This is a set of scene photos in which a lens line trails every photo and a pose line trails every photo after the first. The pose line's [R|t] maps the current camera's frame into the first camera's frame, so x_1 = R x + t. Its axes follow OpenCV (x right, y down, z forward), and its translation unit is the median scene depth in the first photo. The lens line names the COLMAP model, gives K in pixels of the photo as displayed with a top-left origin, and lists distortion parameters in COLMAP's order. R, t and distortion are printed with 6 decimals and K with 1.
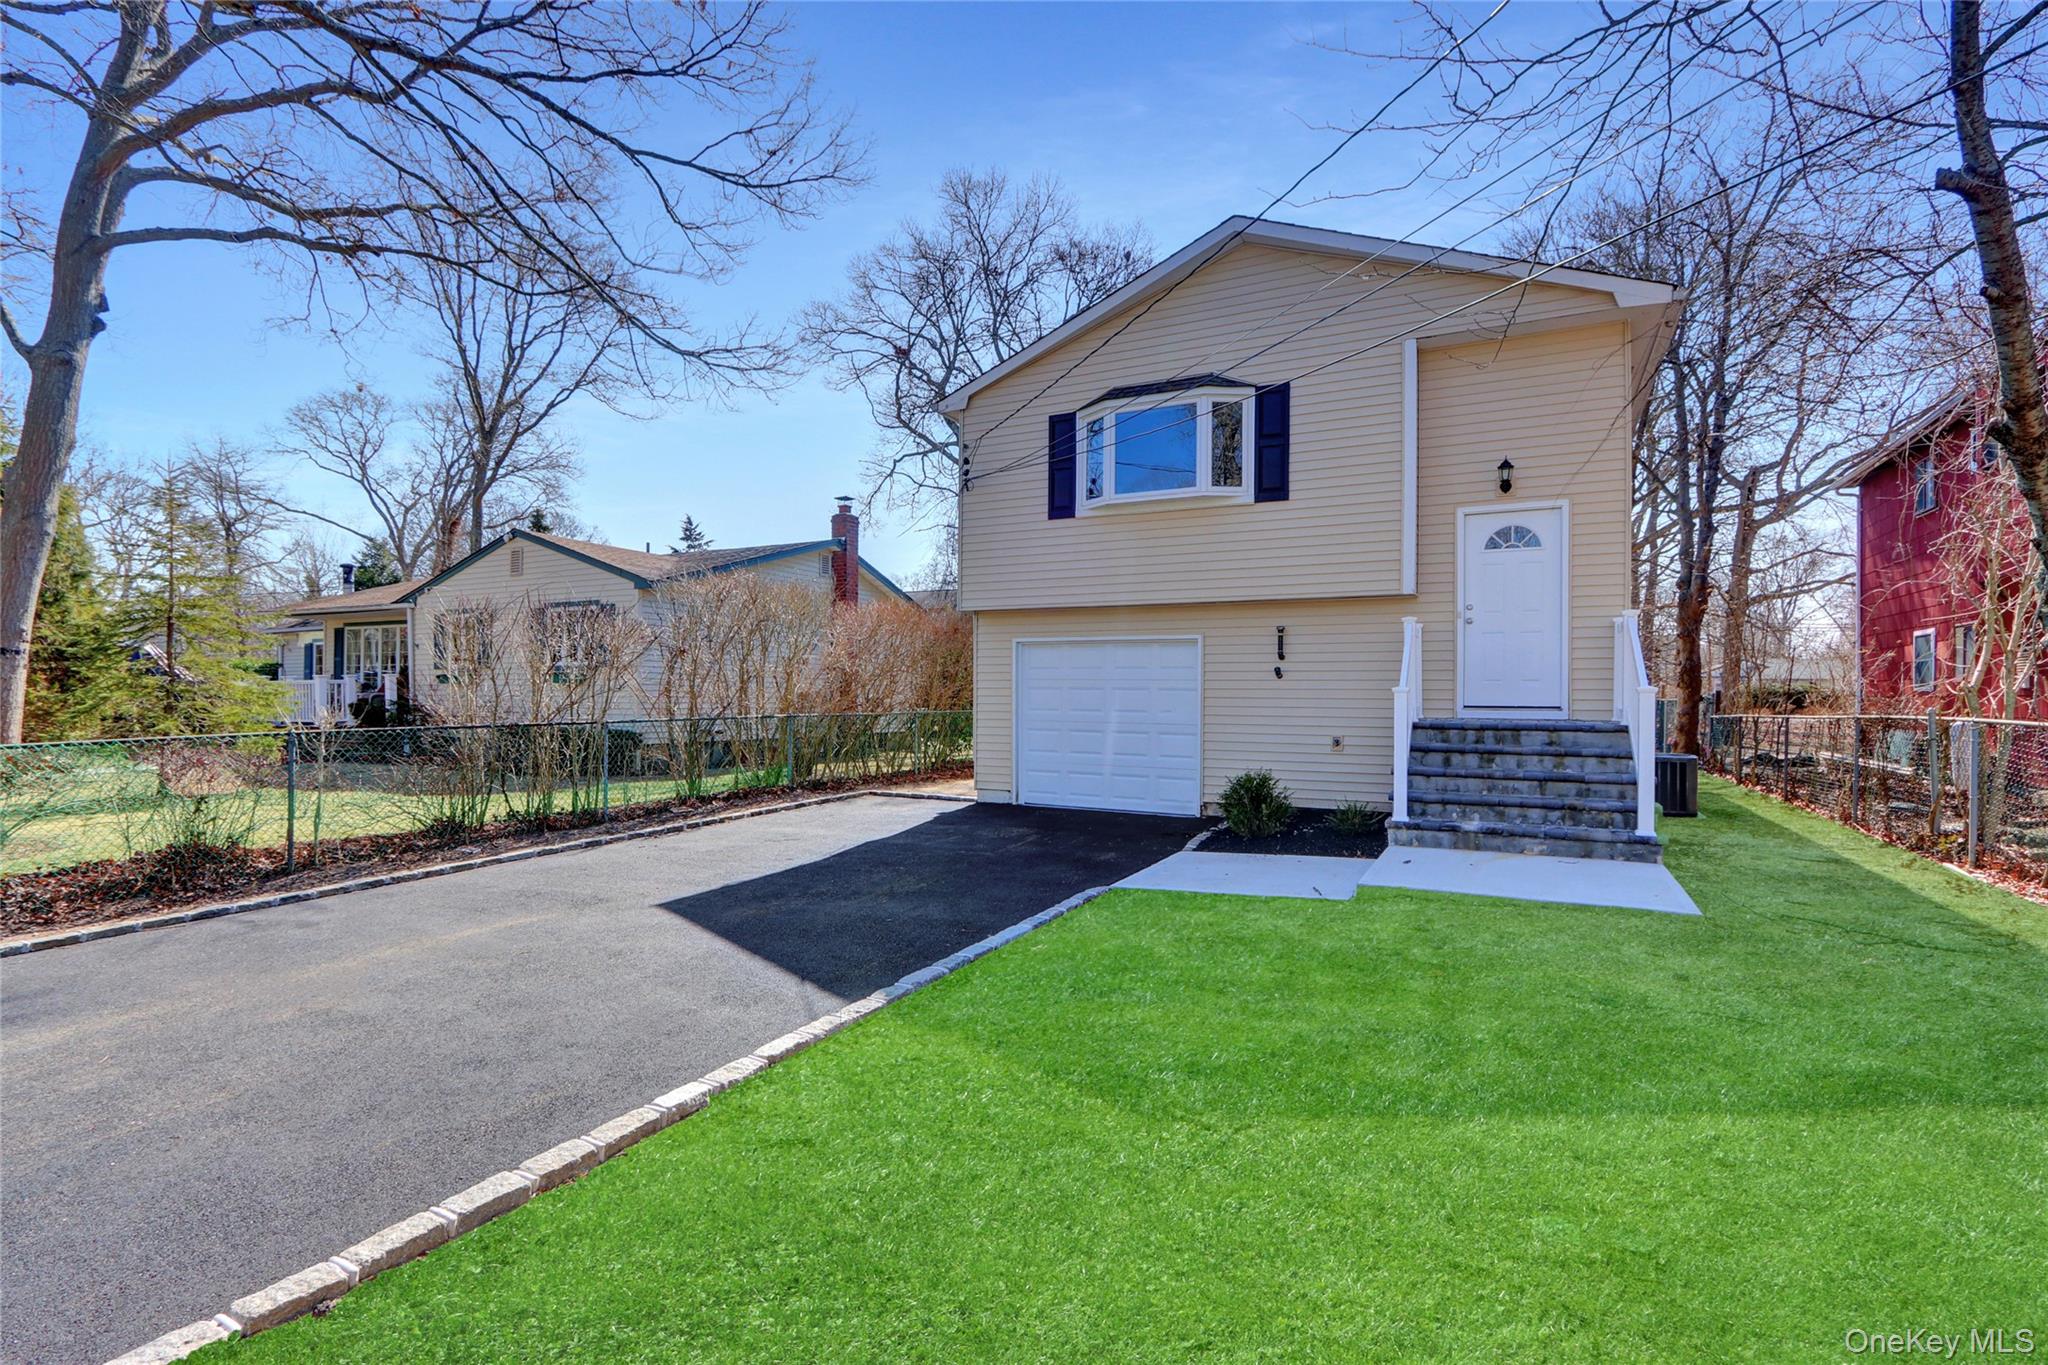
lens RADIAL K [[950.9, 0, 1011.0], [0, 950.9, 700.2], [0, 0, 1]] dist [-0.019173, 0.005538]
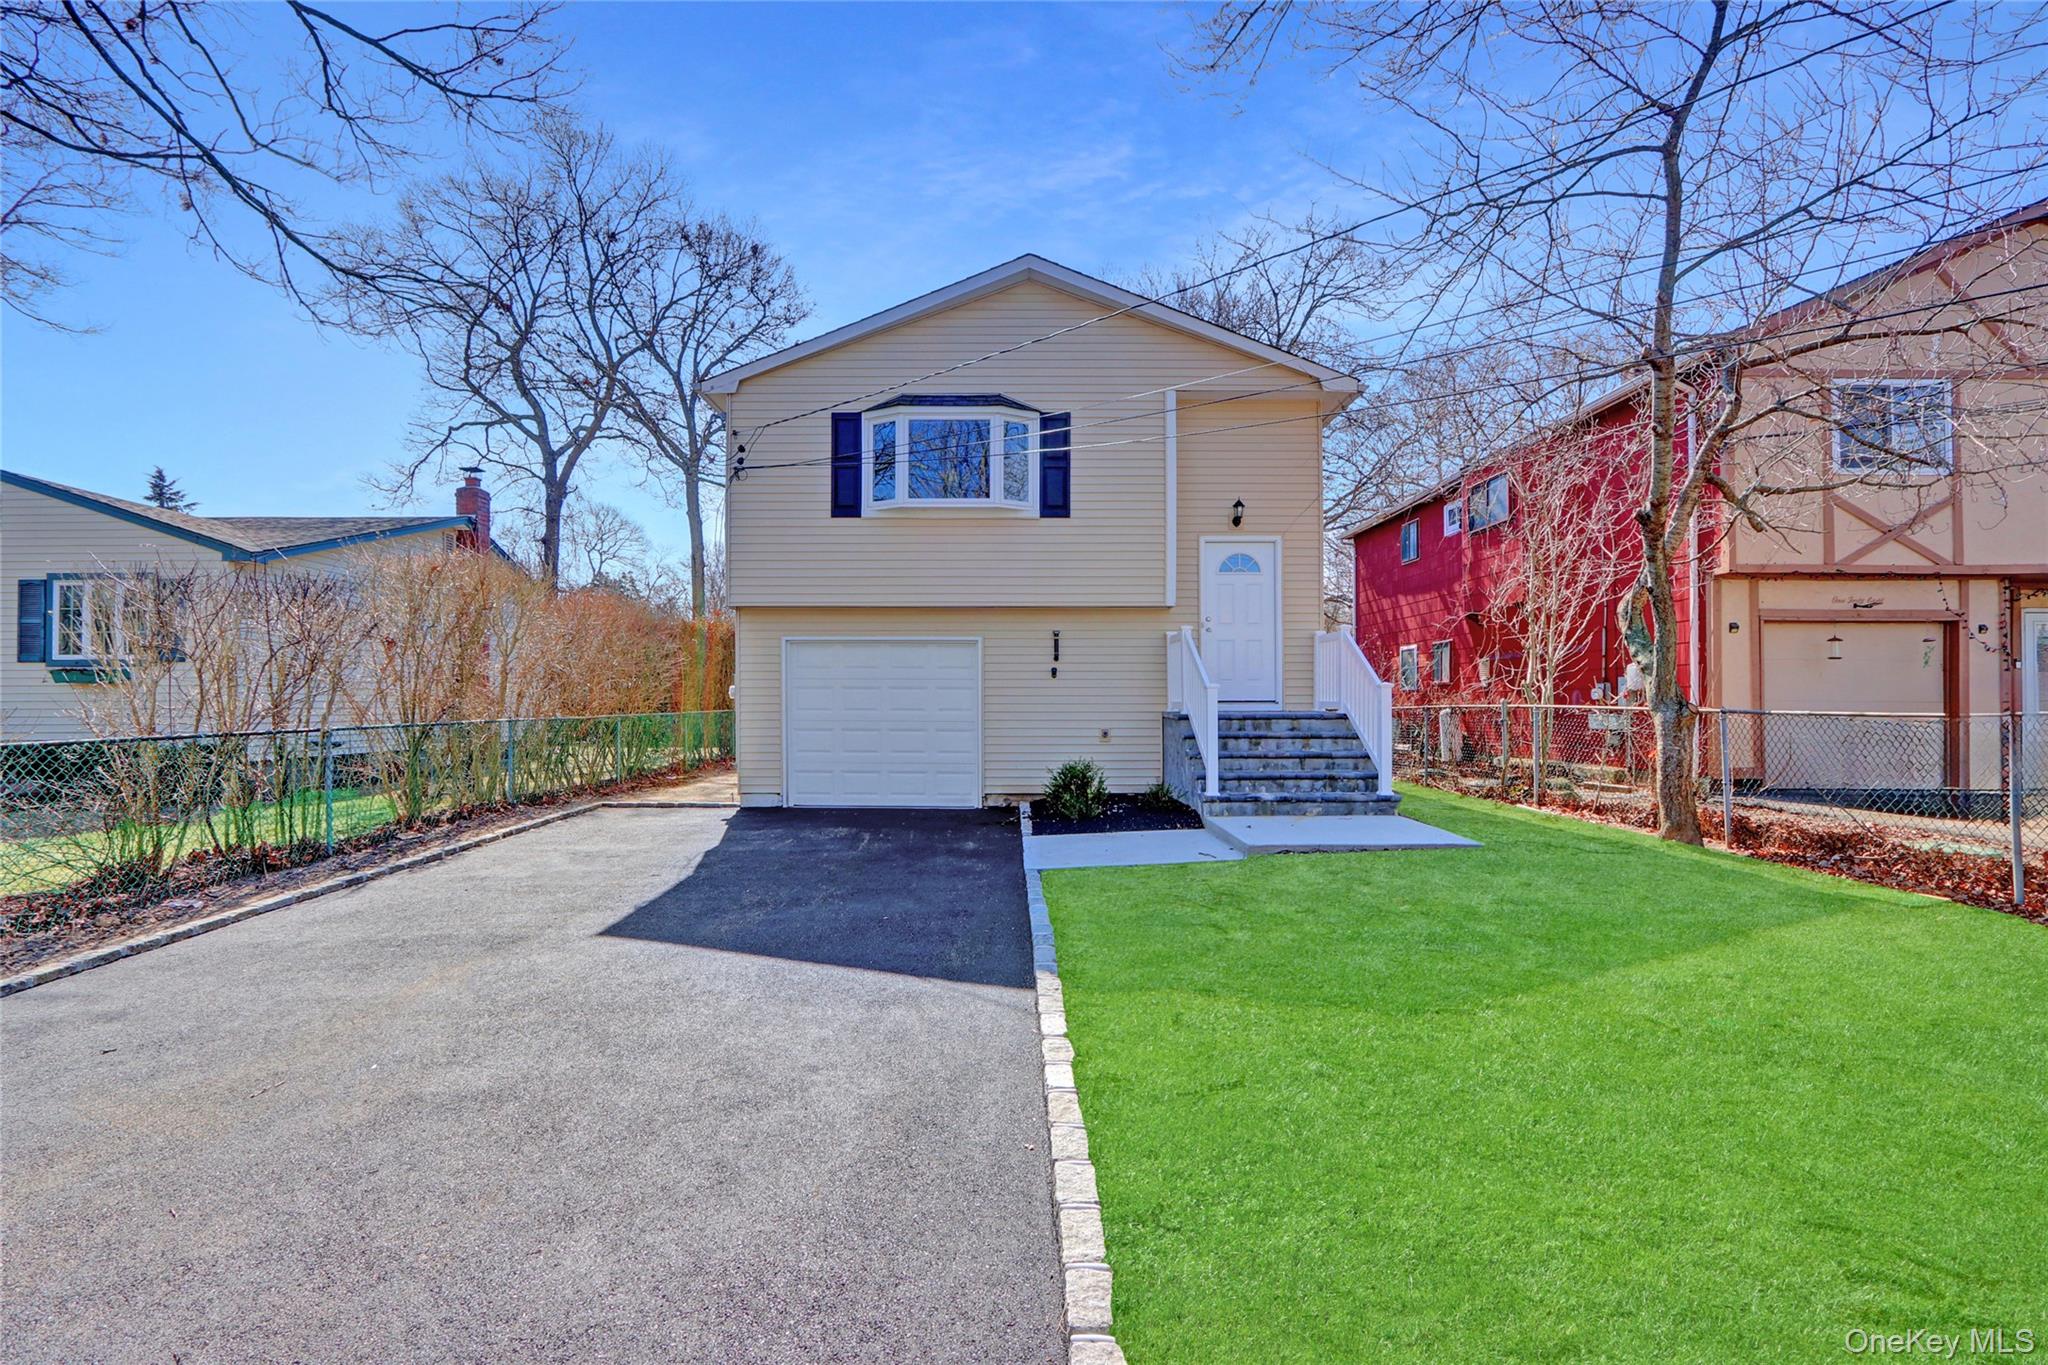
lens RADIAL K [[950.9, 0, 1011.0], [0, 950.9, 700.2], [0, 0, 1]] dist [-0.019173, 0.005538]
pose [[0.887168, -0.006664, 0.461398, -0.286222], [0.009278, 0.999951, -0.003397, 0.006766], [-0.461353, 0.007294, 0.887187, 0.042137]]
